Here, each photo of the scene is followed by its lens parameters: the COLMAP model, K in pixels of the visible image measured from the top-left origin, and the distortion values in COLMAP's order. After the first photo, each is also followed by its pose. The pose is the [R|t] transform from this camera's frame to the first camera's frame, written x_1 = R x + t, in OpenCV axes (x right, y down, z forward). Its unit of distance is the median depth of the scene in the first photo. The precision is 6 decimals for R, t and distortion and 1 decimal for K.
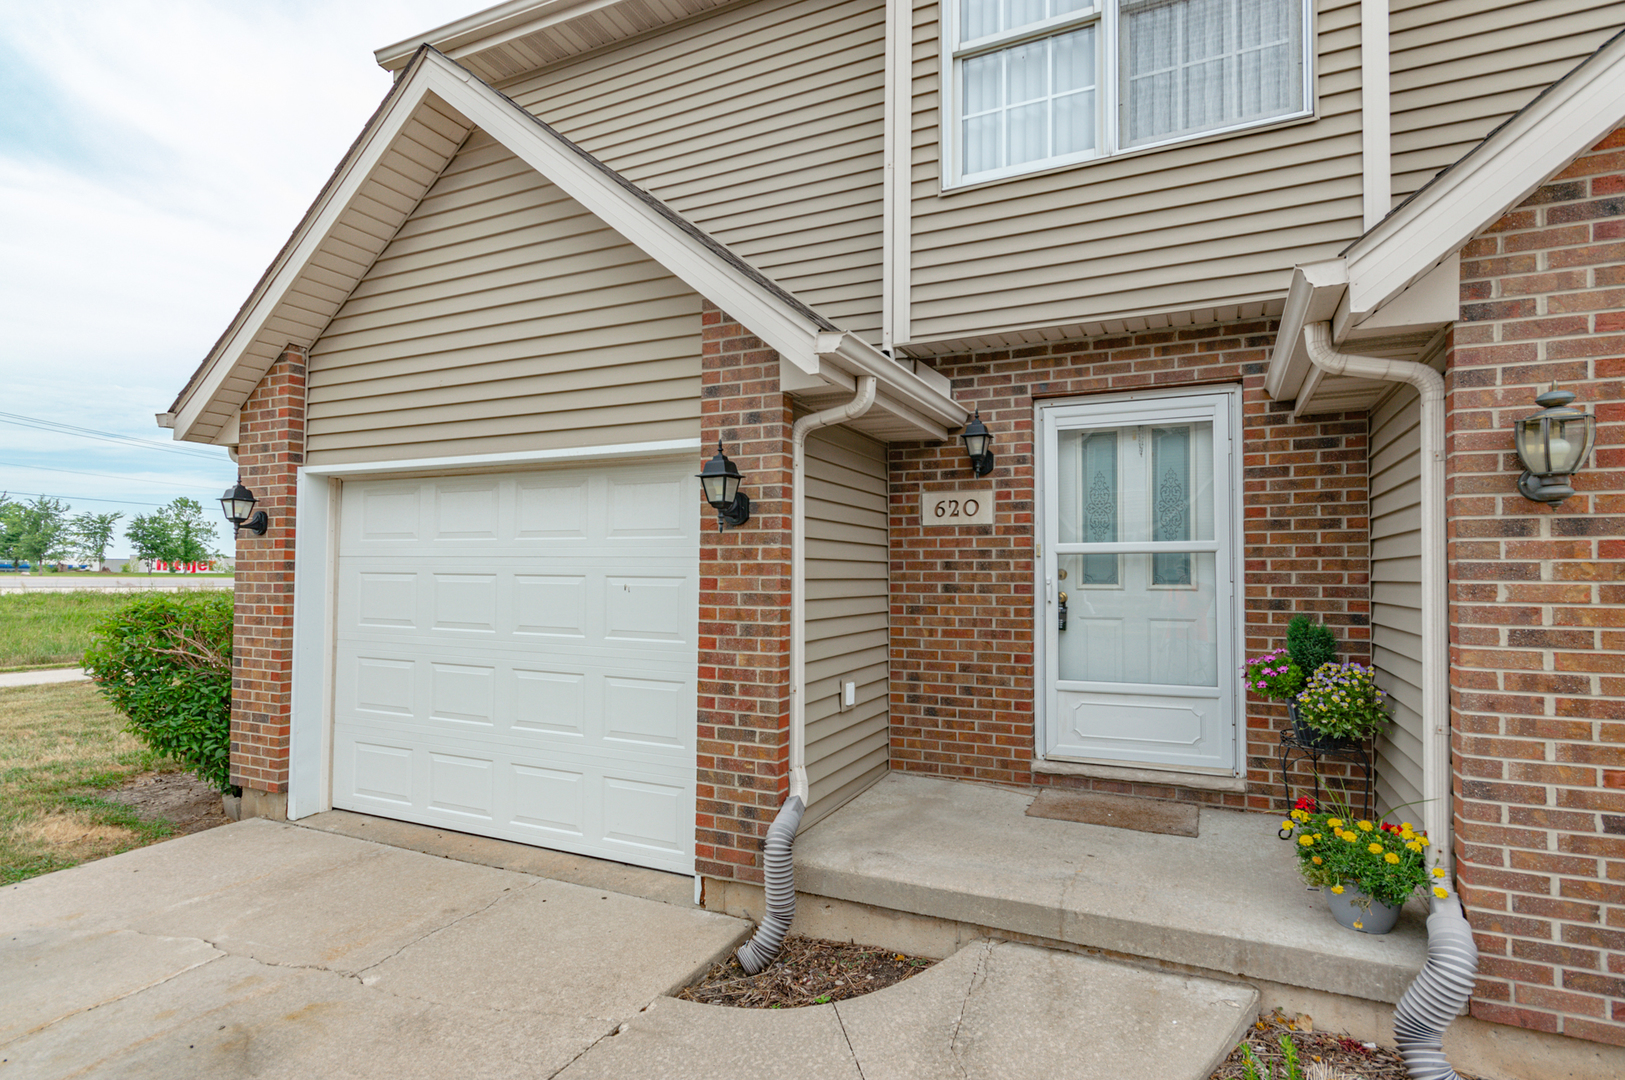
lens RADIAL K [[706.8, 0, 816.3], [0, 706.8, 548.3], [0, 0, 1]] dist [0.003041, 0.001052]
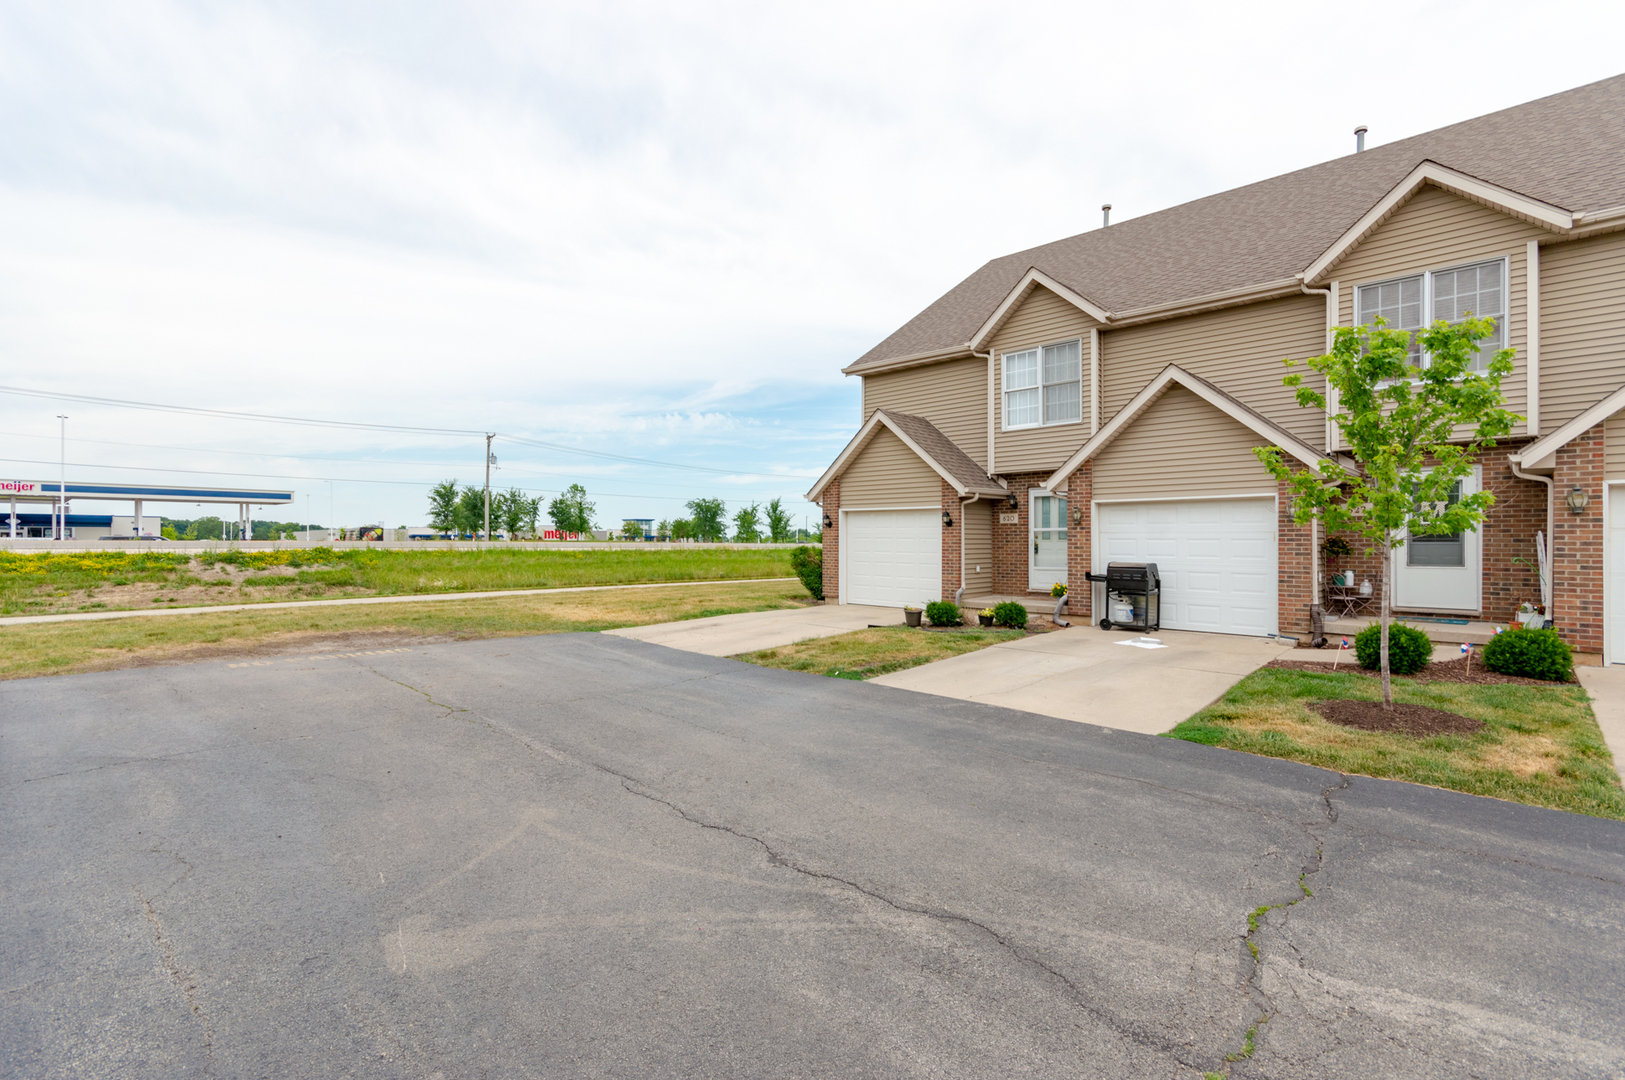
lens RADIAL K [[706.8, 0, 816.3], [0, 706.8, 548.3], [0, 0, 1]] dist [0.003041, 0.001052]
pose [[0.977806, -0.001671, -0.209508, 0.003957], [0.012238, 0.998716, 0.049155, -0.096937], [0.209157, -0.050628, 0.976571, -2.744791]]
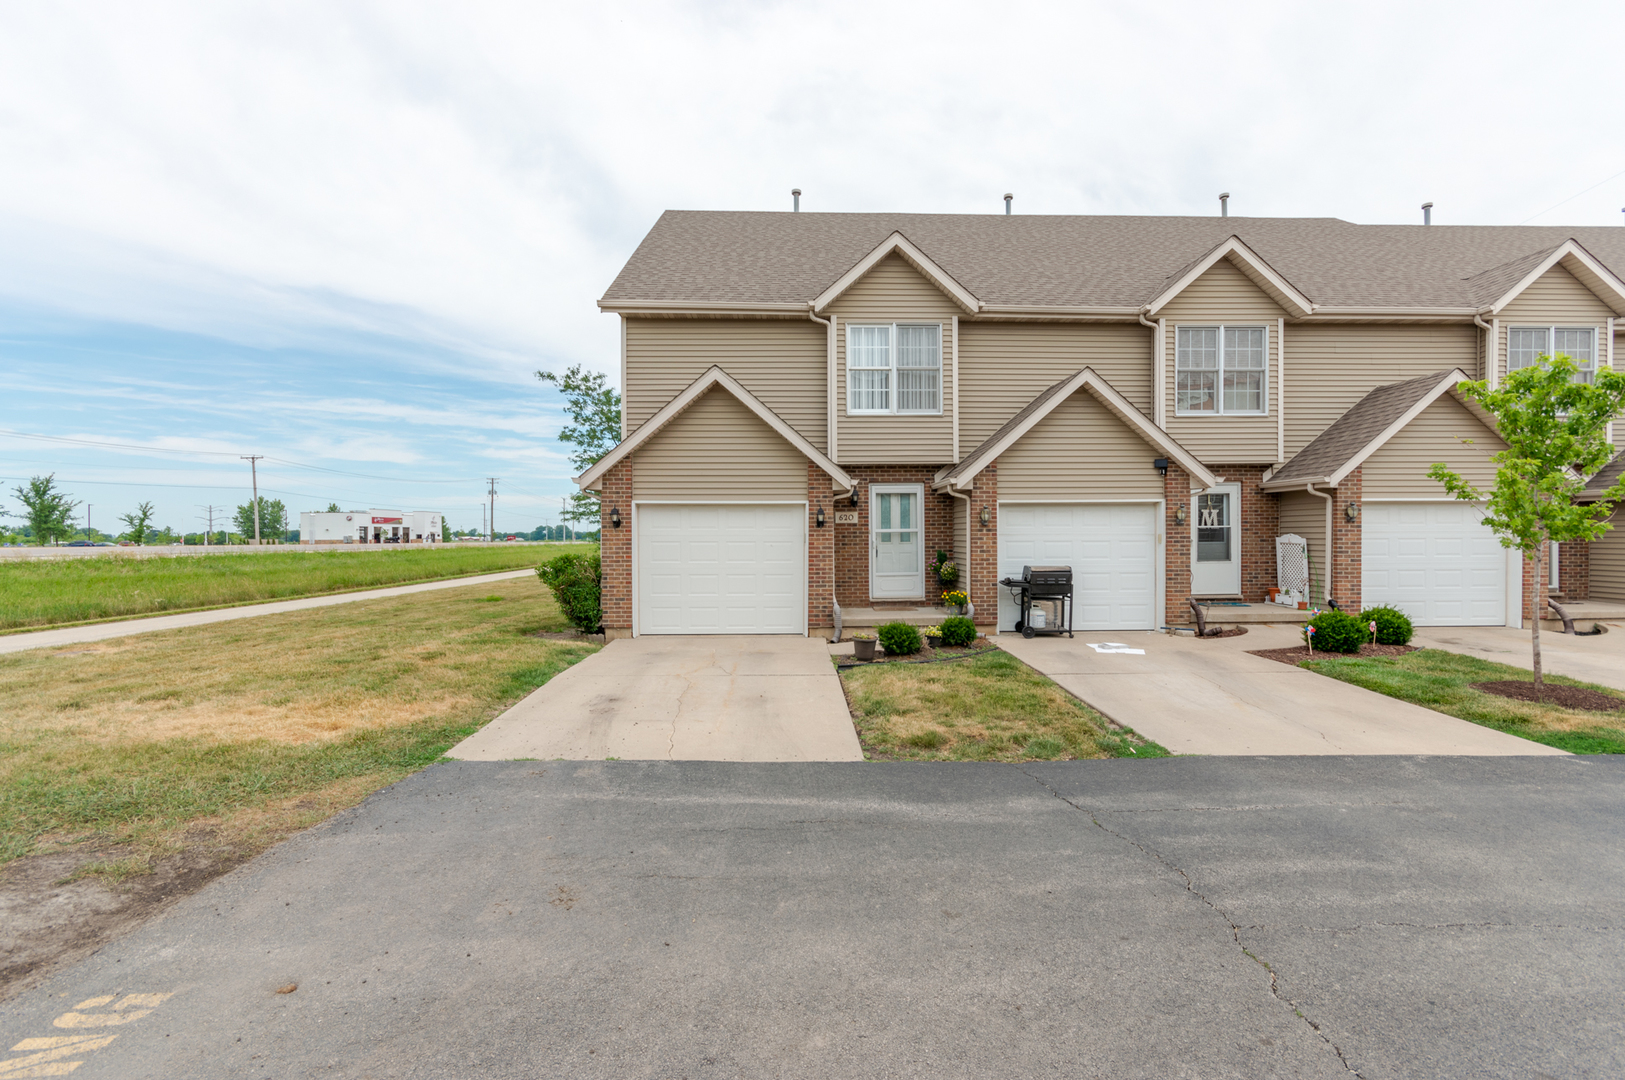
lens RADIAL K [[741.2, 0, 821.5], [0, 741.2, 536.2], [0, 0, 1]] dist [0.002188, 0.000724]
pose [[0.844635, -0.011916, 0.535210, -1.634011], [-0.010345, 0.999202, 0.038572, -0.101431], [-0.535243, -0.038116, 0.843838, -1.666109]]
